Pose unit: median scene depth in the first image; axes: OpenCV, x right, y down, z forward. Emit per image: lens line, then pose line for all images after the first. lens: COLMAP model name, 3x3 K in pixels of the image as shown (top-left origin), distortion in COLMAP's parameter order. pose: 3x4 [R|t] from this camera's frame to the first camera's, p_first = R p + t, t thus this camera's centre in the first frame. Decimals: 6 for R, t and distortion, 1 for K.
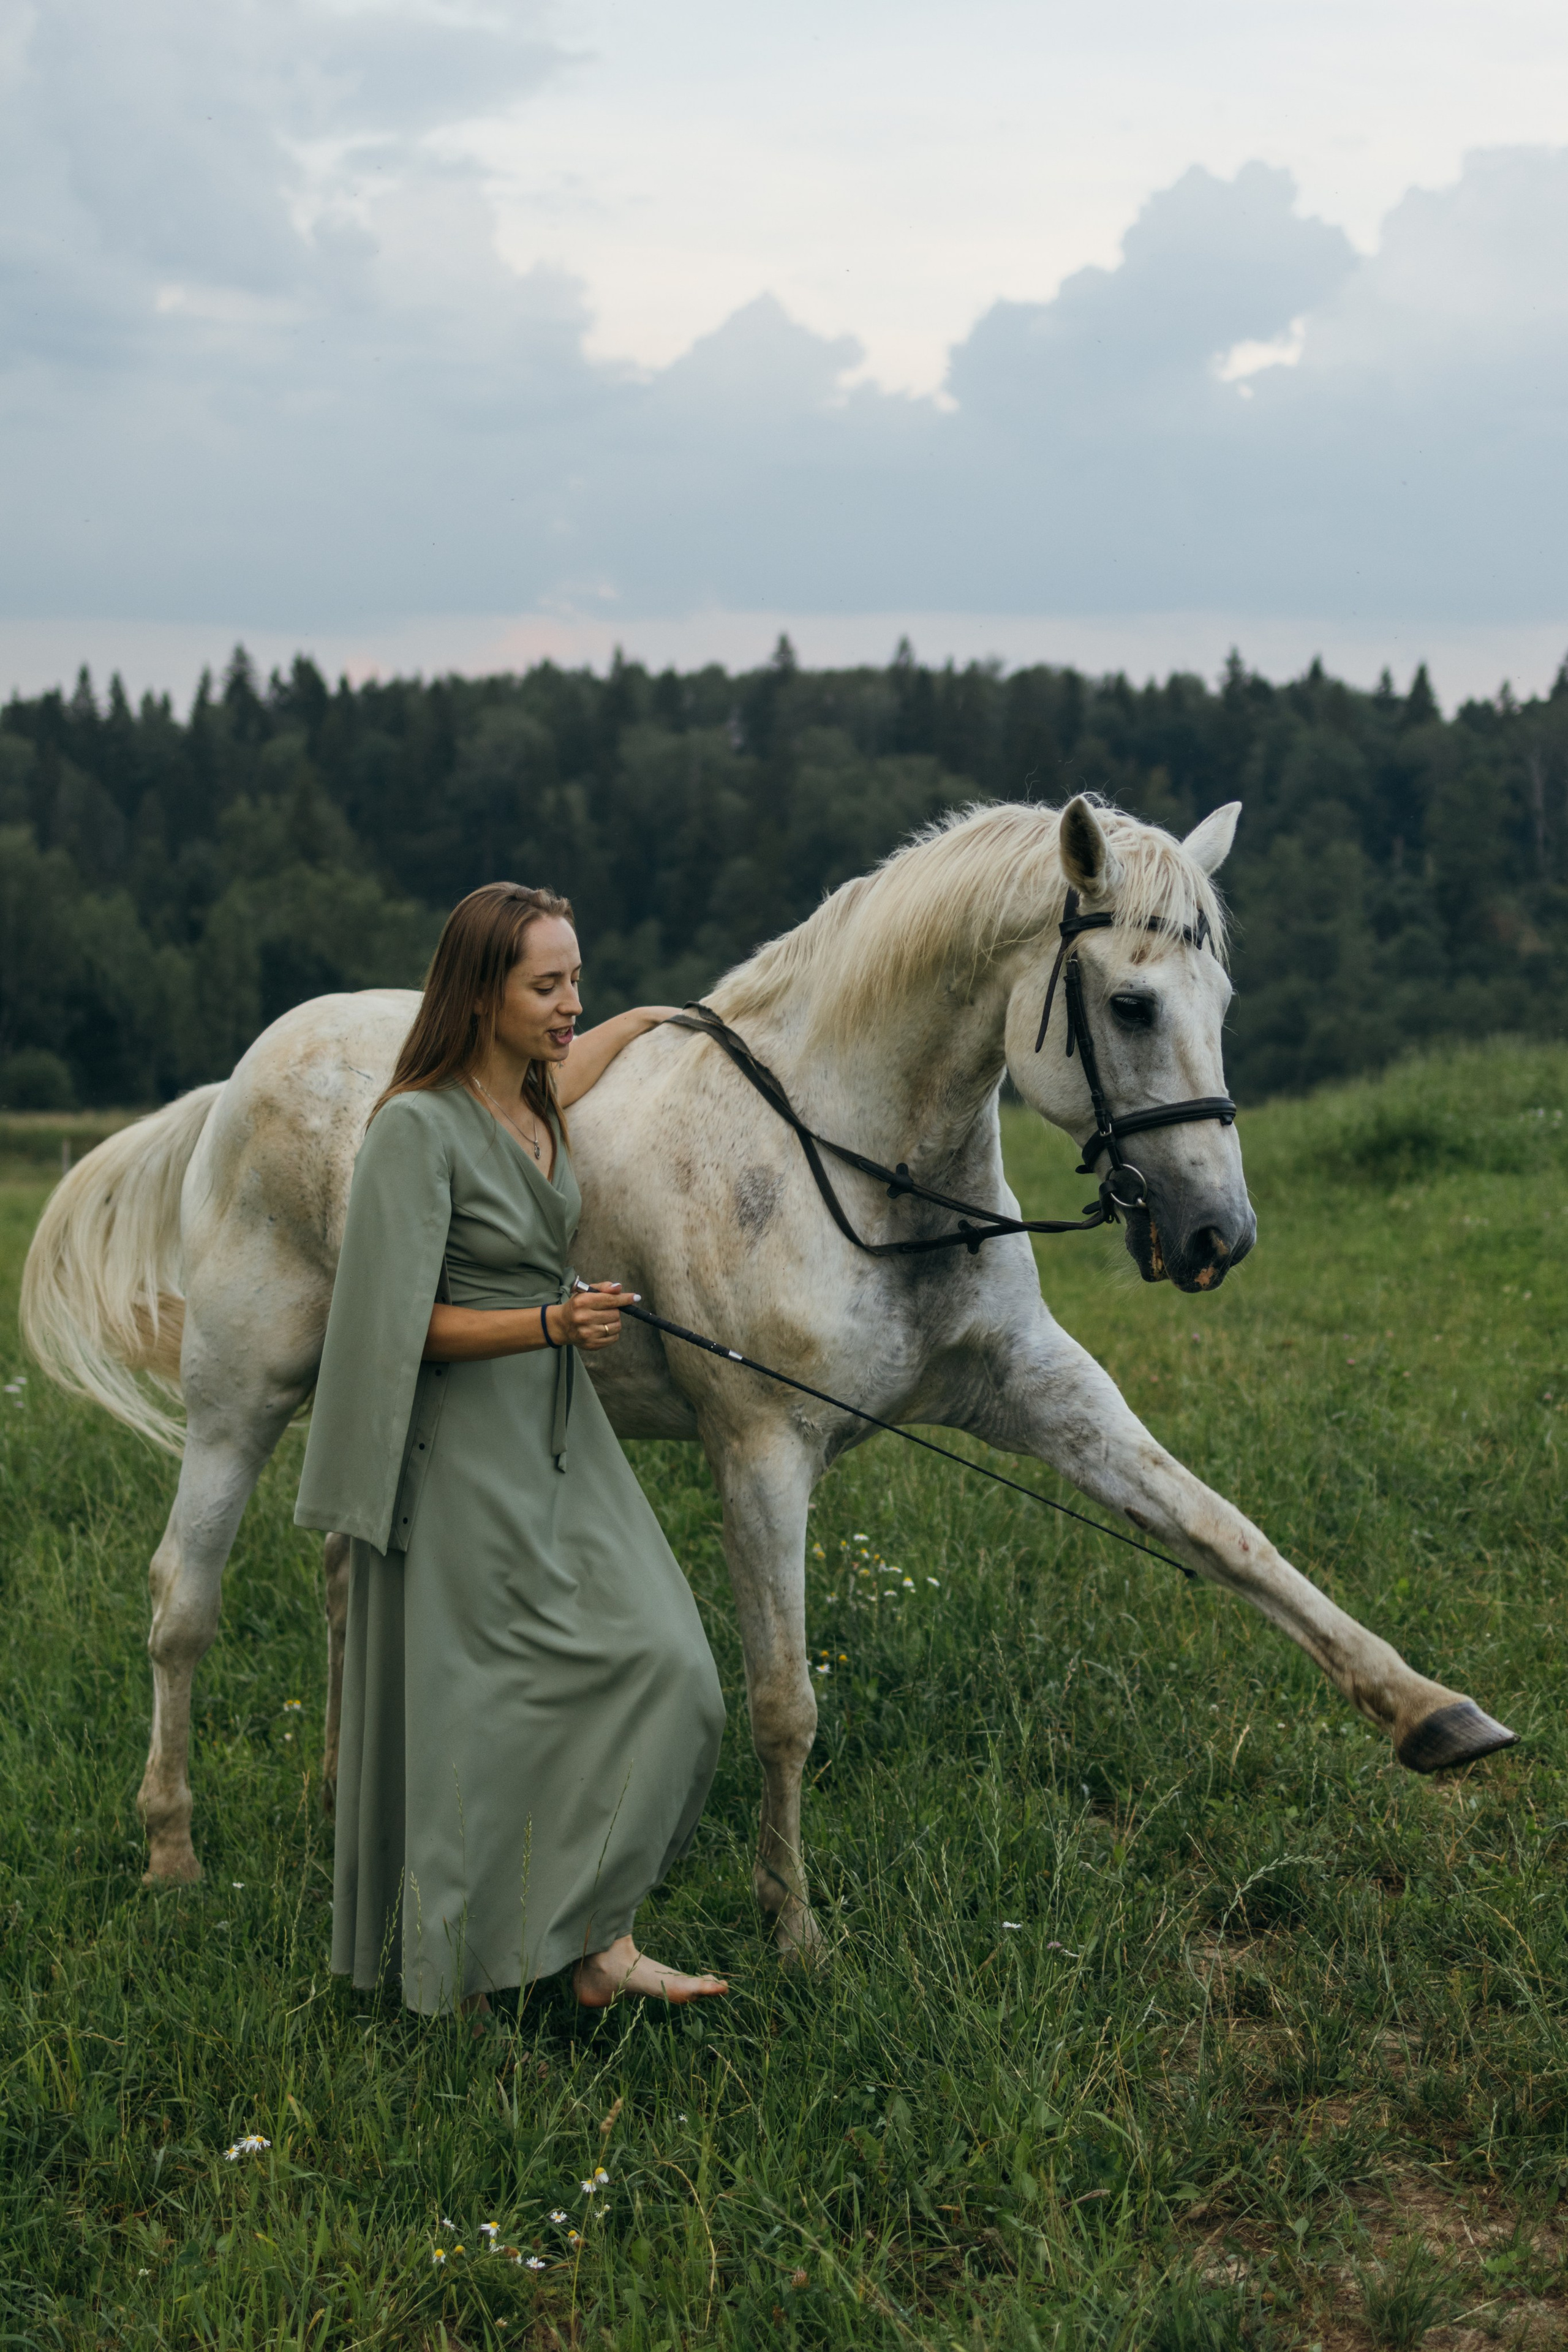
lens RADIAL K [[3772.1, 0, 784.0], [0, 3772.1, 1176.0], [0, 0, 1]] dist [0.019140, -0.004882]
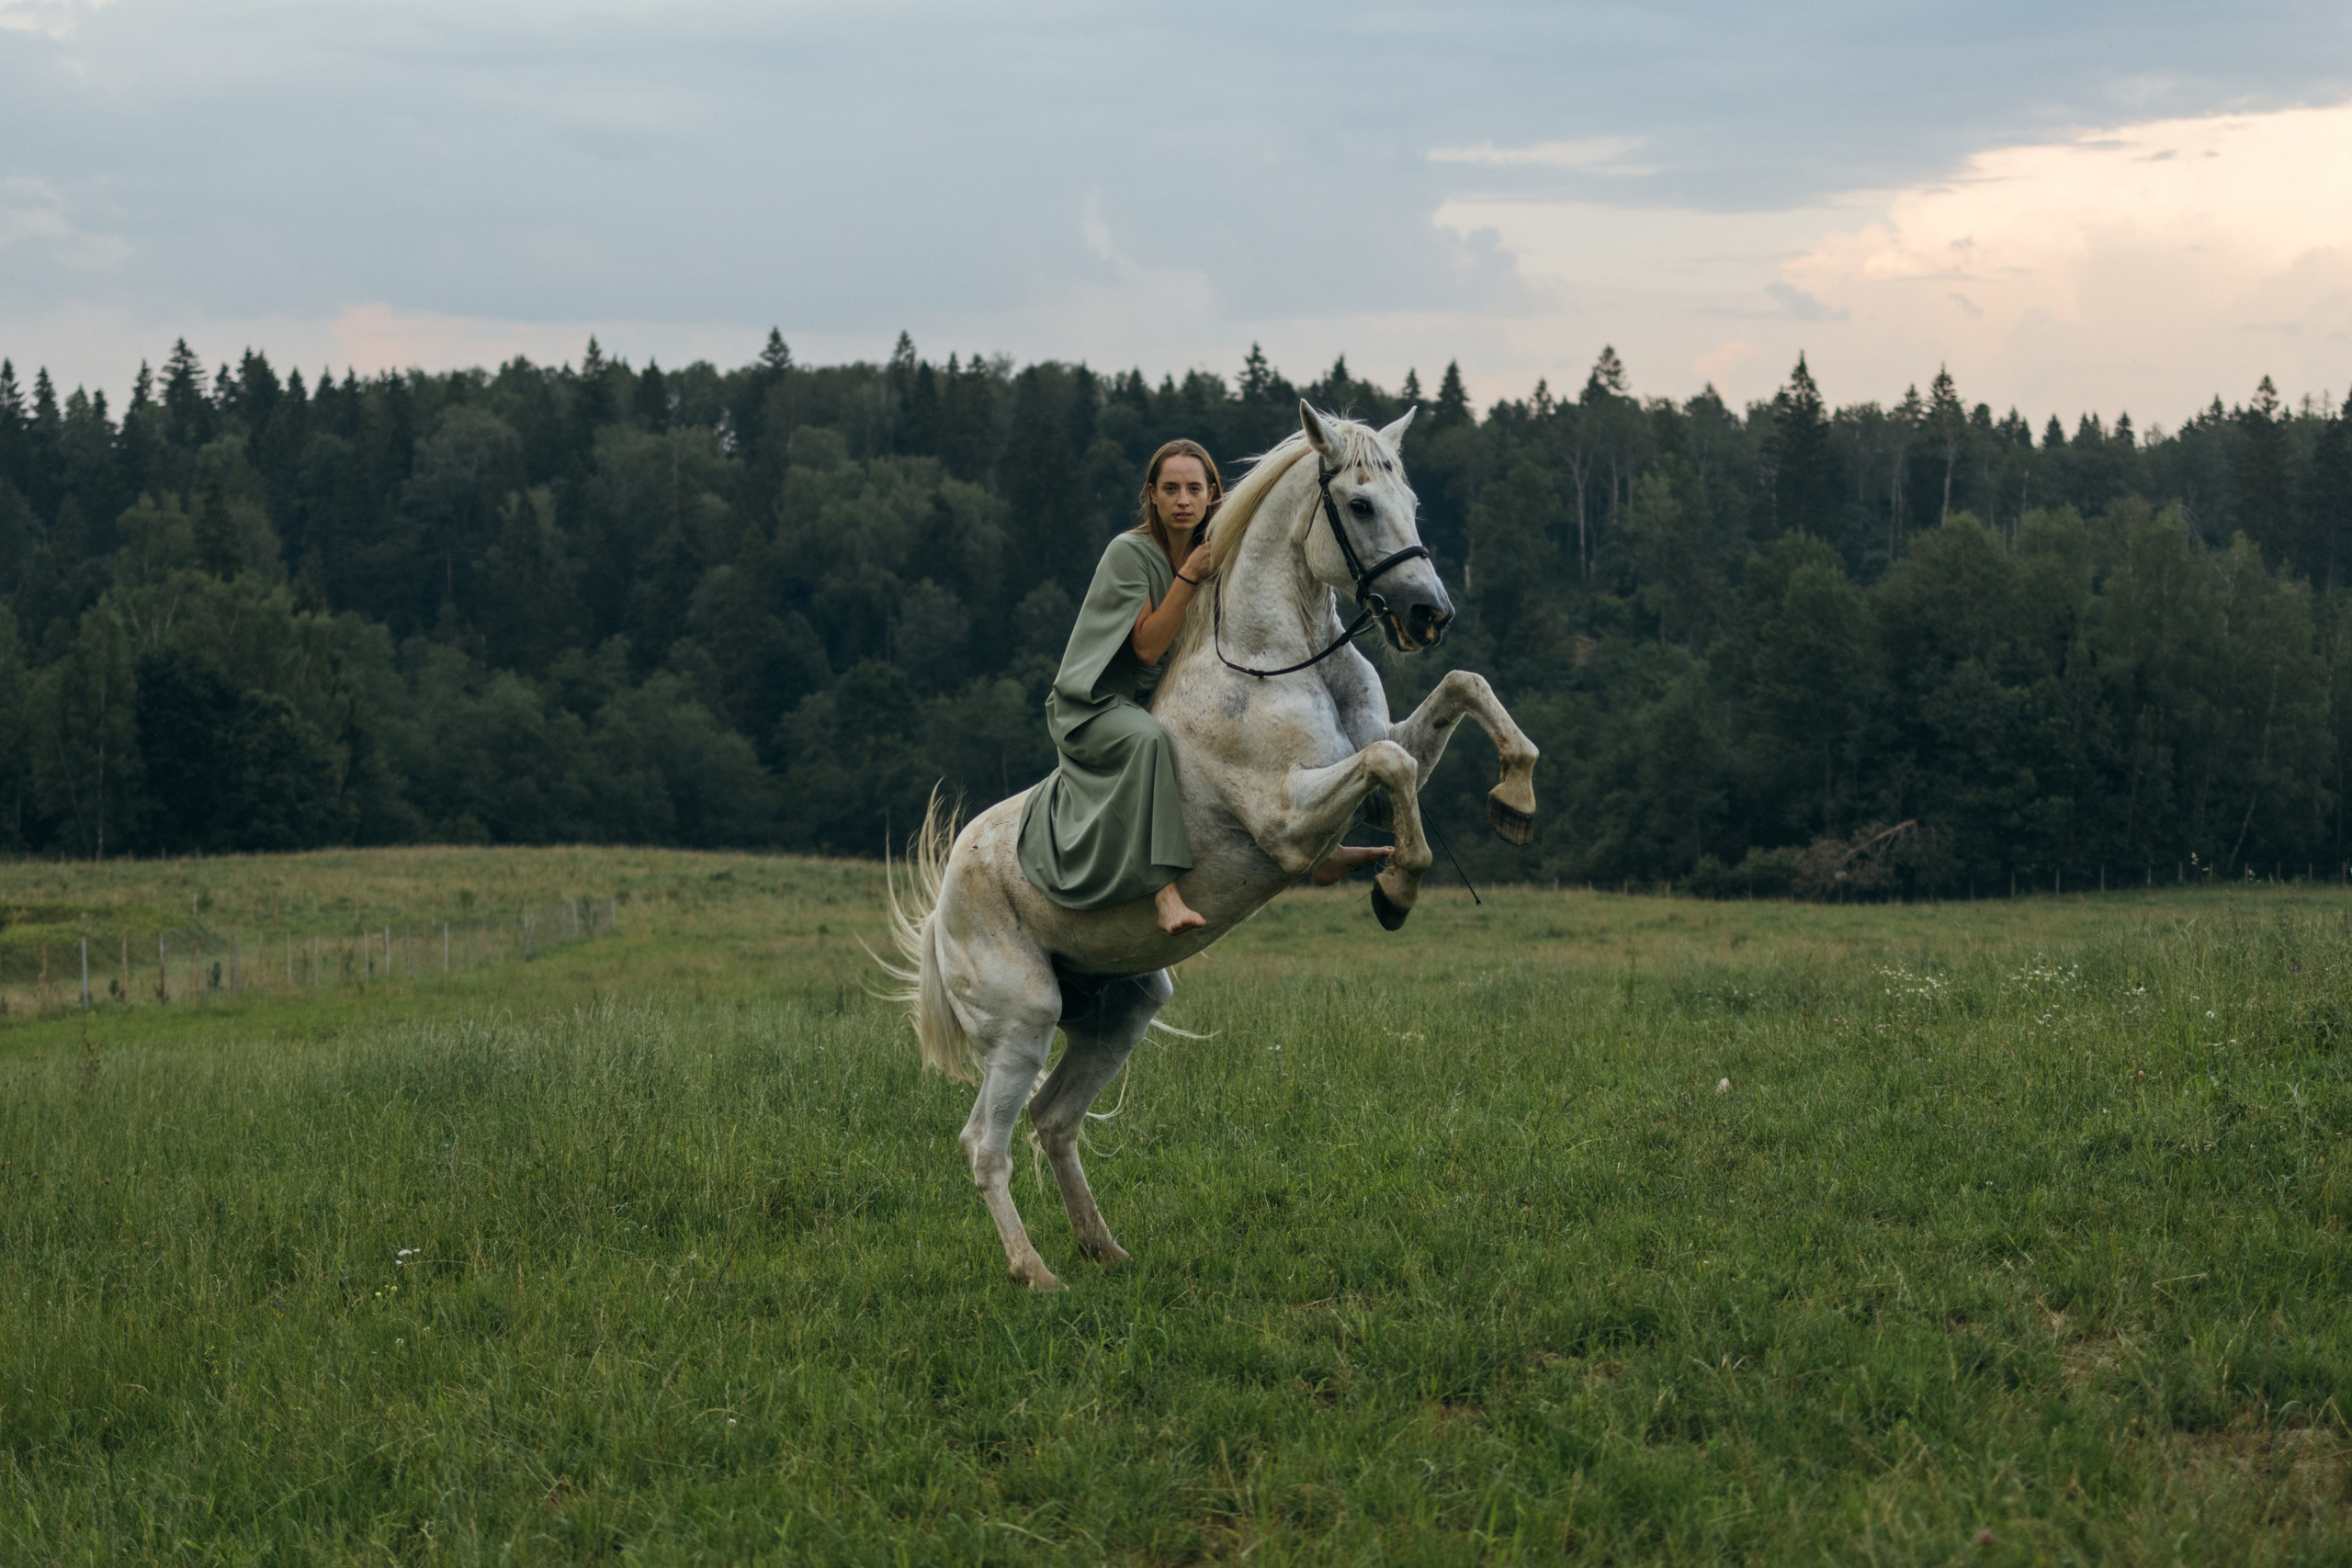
lens RADIAL K [[3771.7, 0, 1176.0], [0, 3771.7, 784.0], [0, 0, 1]] dist [0.019140, -0.004882]
pose [[0.995064, -0.007185, 0.098973, 0.311430], [0.010118, 0.999523, -0.029162, -0.176896], [-0.098717, 0.030019, 0.994663, 3.813832]]
